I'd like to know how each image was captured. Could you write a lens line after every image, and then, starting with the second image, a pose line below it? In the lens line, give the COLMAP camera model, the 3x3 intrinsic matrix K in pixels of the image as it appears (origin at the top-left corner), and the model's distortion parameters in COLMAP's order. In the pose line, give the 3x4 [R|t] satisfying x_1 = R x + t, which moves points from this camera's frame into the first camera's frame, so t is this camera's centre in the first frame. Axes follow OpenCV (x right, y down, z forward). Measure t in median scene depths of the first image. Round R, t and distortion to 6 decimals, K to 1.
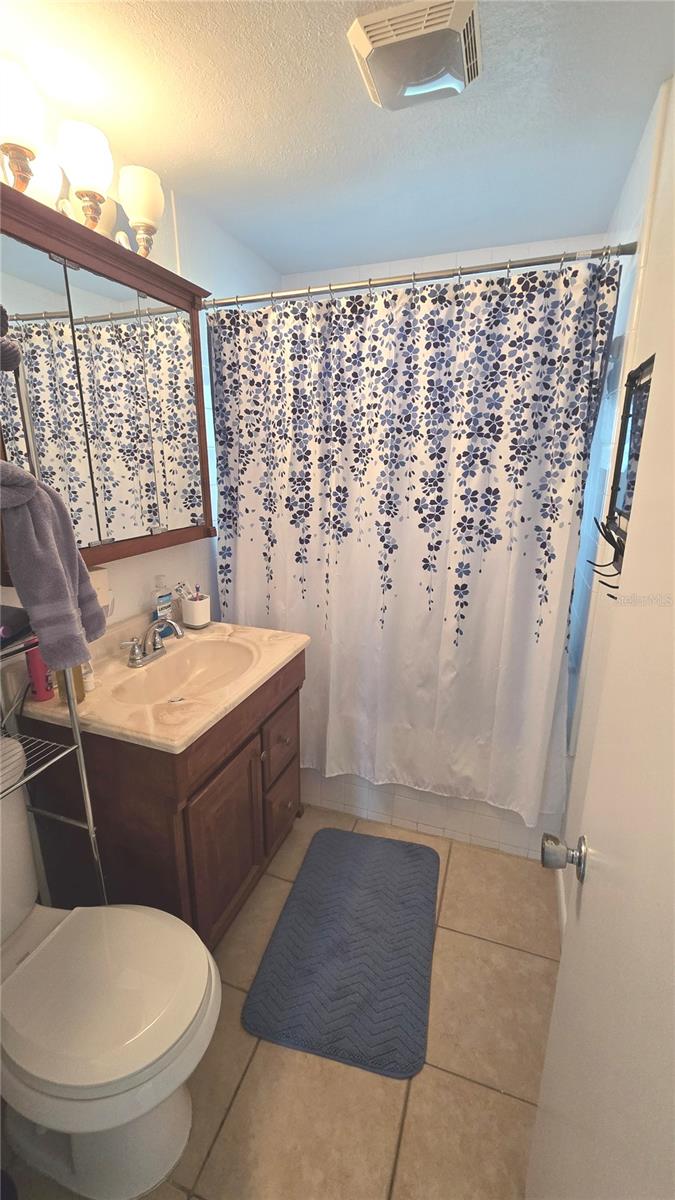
lens RADIAL K [[493.2, 0, 337.5], [0, 493.2, 599.9], [0, 0, 1]] dist [-0.002898, 0.000940]
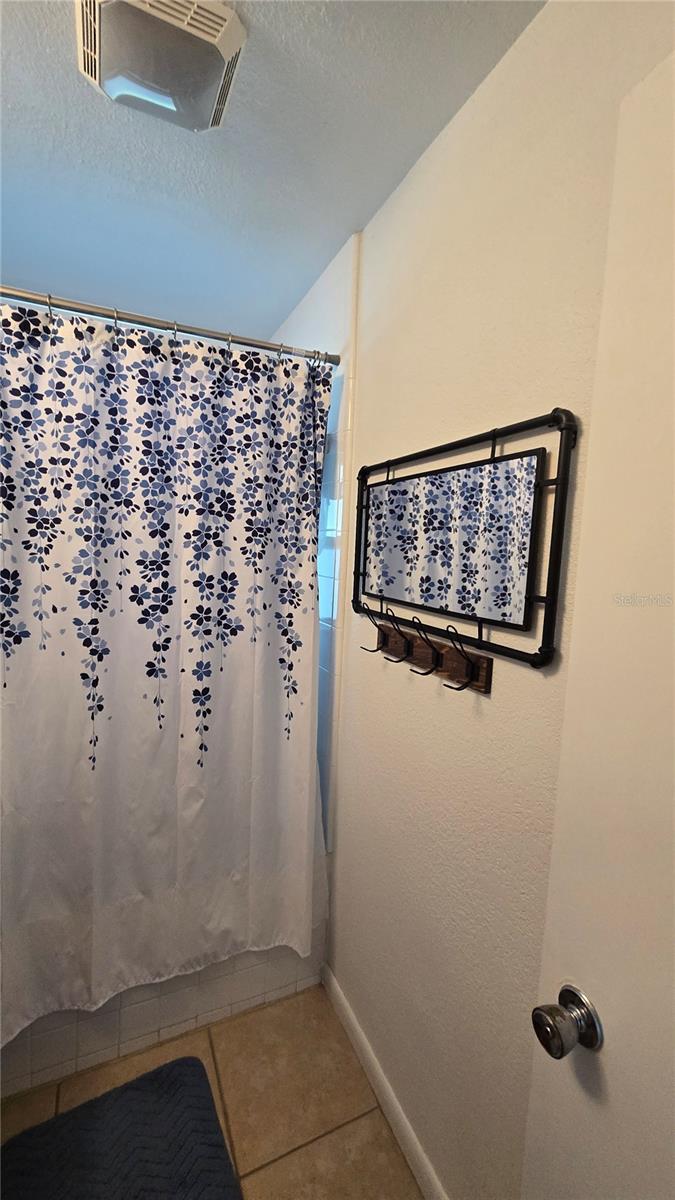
lens RADIAL K [[493.2, 0, 337.5], [0, 493.2, 598.2], [0, 0, 1]] dist [-0.002898, 0.000940]
pose [[0.711099, -0.039427, 0.701986, -0.159537], [0.149755, 0.984009, -0.096433, -0.068679], [-0.686959, 0.173699, 0.705632, 0.258568]]
